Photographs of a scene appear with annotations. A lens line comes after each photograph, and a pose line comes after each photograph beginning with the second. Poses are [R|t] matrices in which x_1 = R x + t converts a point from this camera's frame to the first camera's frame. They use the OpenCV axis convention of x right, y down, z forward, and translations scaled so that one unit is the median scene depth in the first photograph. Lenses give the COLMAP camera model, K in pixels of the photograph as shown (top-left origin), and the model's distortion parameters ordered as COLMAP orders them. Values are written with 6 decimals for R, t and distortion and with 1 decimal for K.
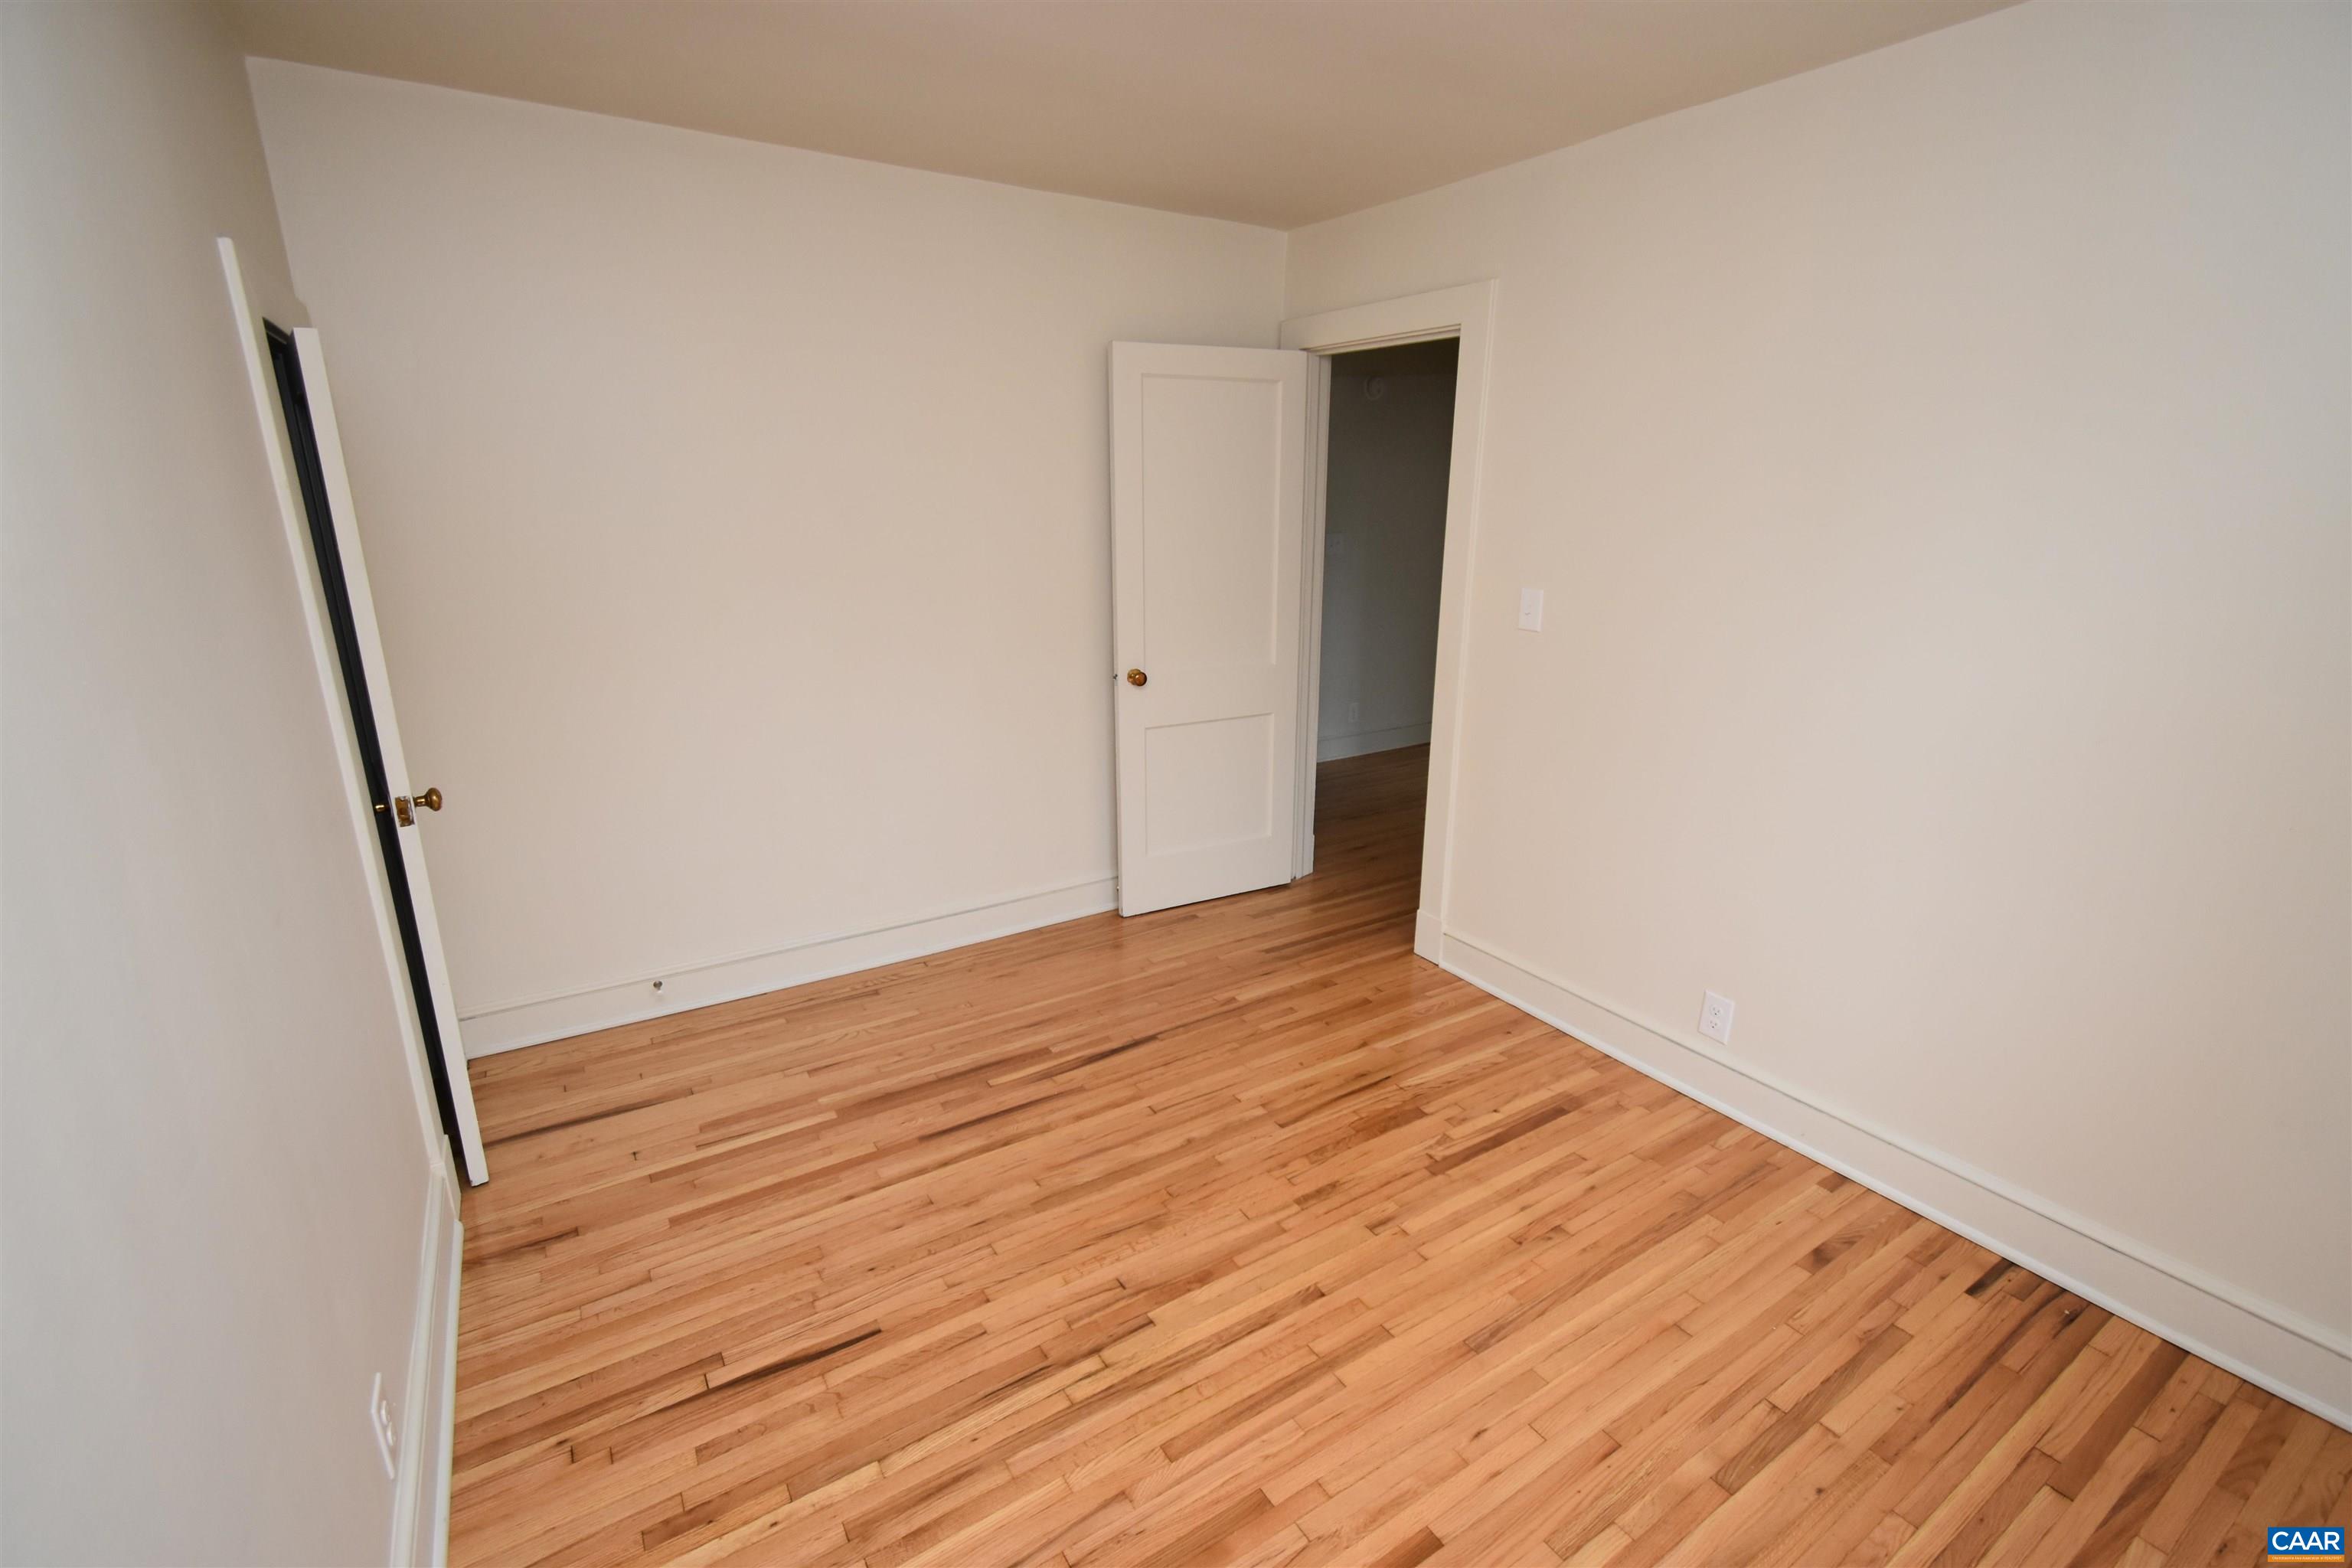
lens RADIAL K [[1027.9, 0, 1173.8], [0, 1027.9, 780.7], [0, 0, 1]] dist [0.005024, -0.001115]
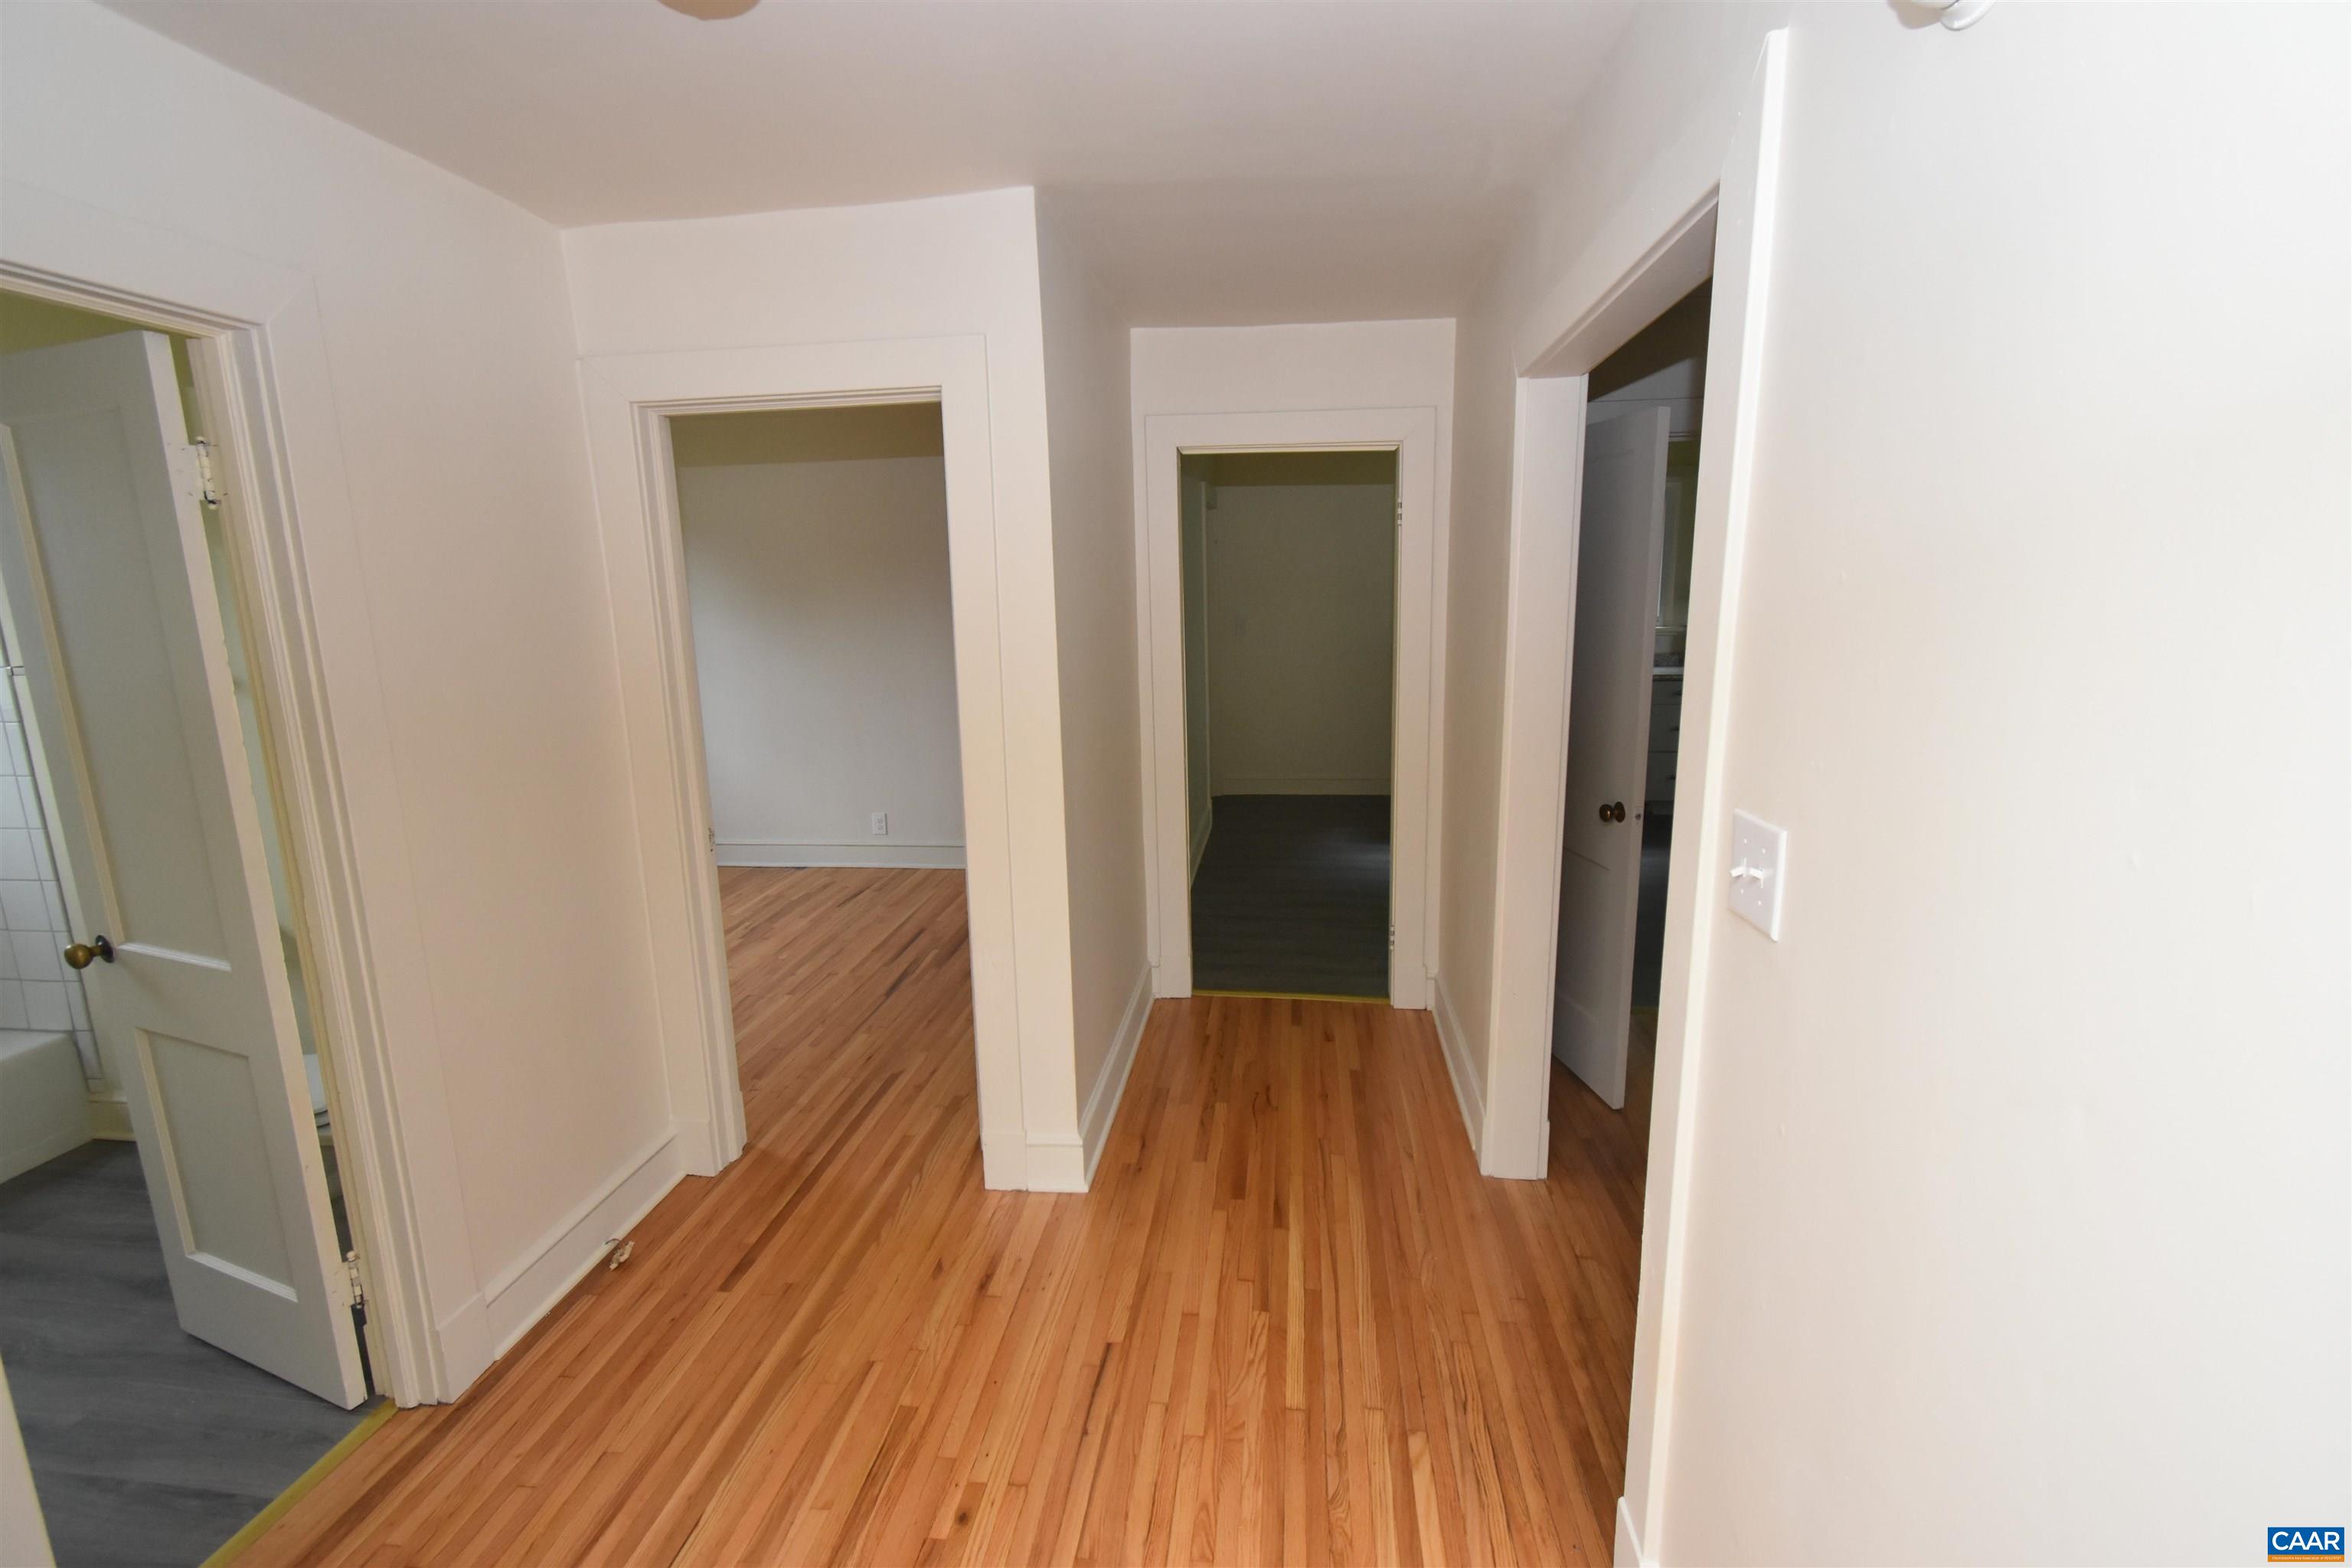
lens RADIAL K [[1027.9, 0, 1179.4], [0, 1027.9, 775.6], [0, 0, 1]] dist [0.005024, -0.001115]
pose [[-0.623355, 0.149843, -0.767448, 0.993322], [-0.208062, 0.914300, 0.347513, -0.758277], [0.753750, 0.376301, -0.538757, 2.593715]]
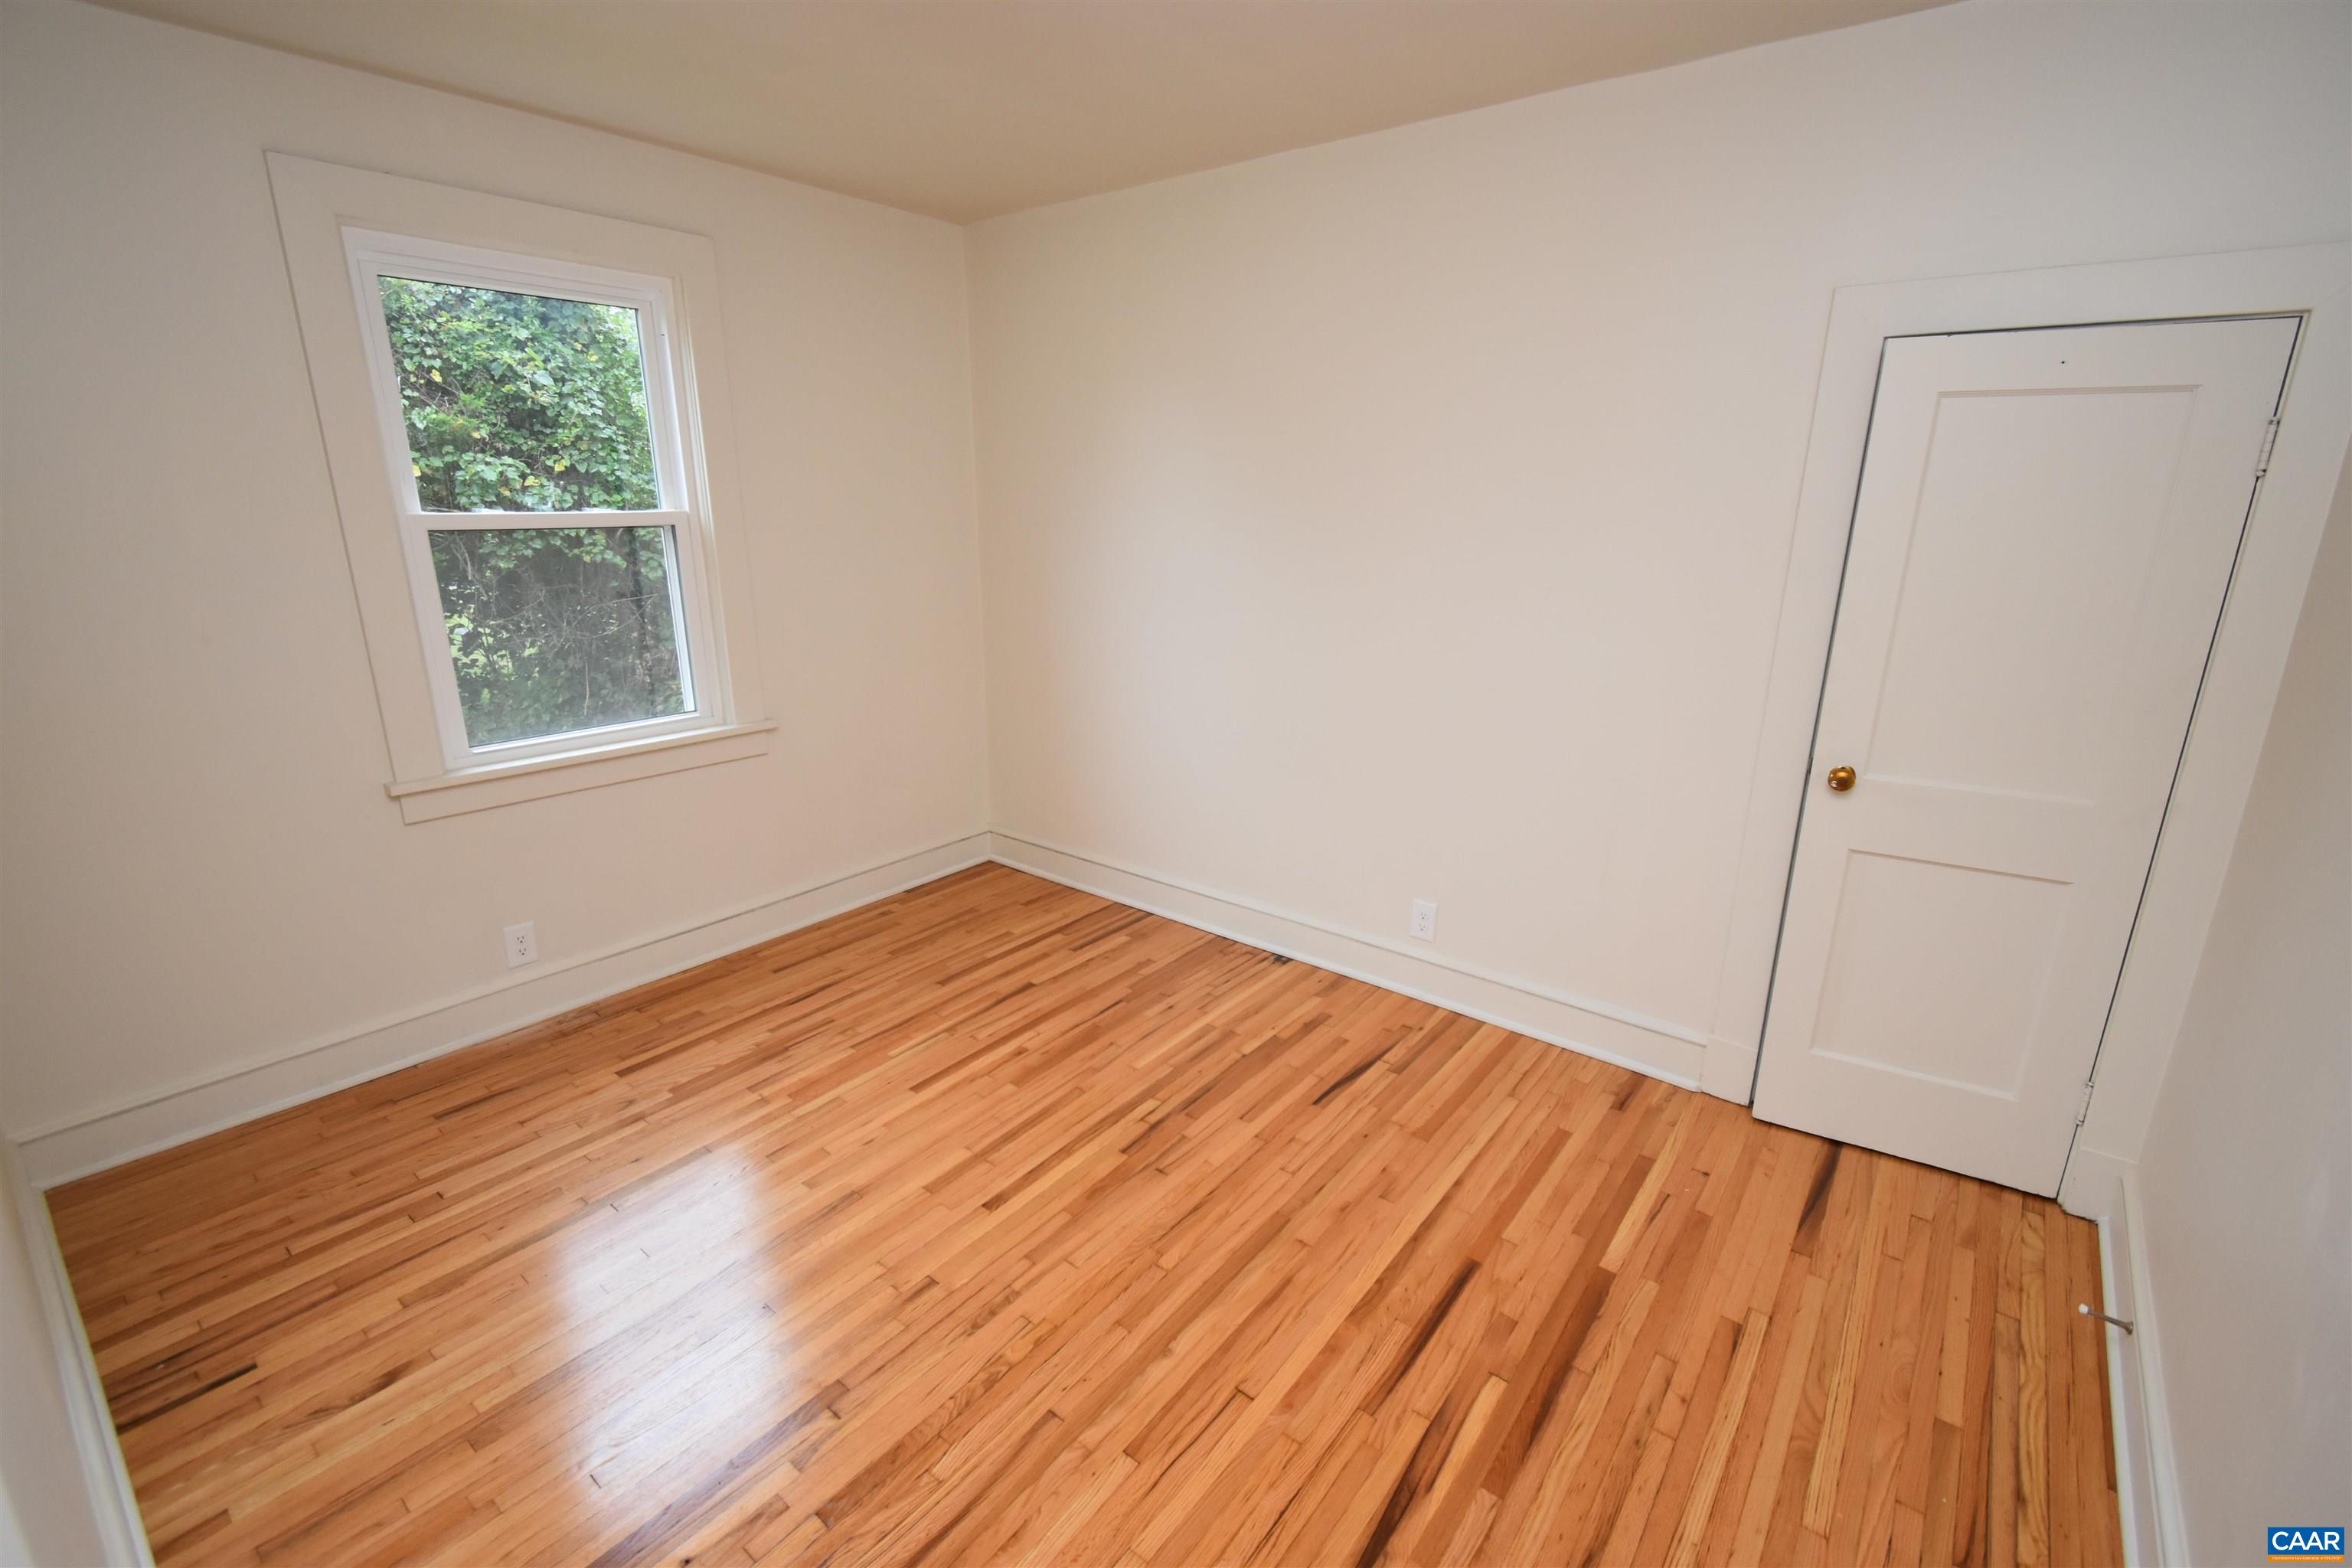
lens RADIAL K [[1027.9, 0, 1176.3], [0, 1027.9, 779.0], [0, 0, 1]] dist [0.005024, -0.001115]
pose [[-0.943338, 0.080330, -0.321965, 0.249141], [-0.104512, 0.848956, 0.518026, -0.443612], [0.314947, 0.522323, -0.792457, 1.580116]]
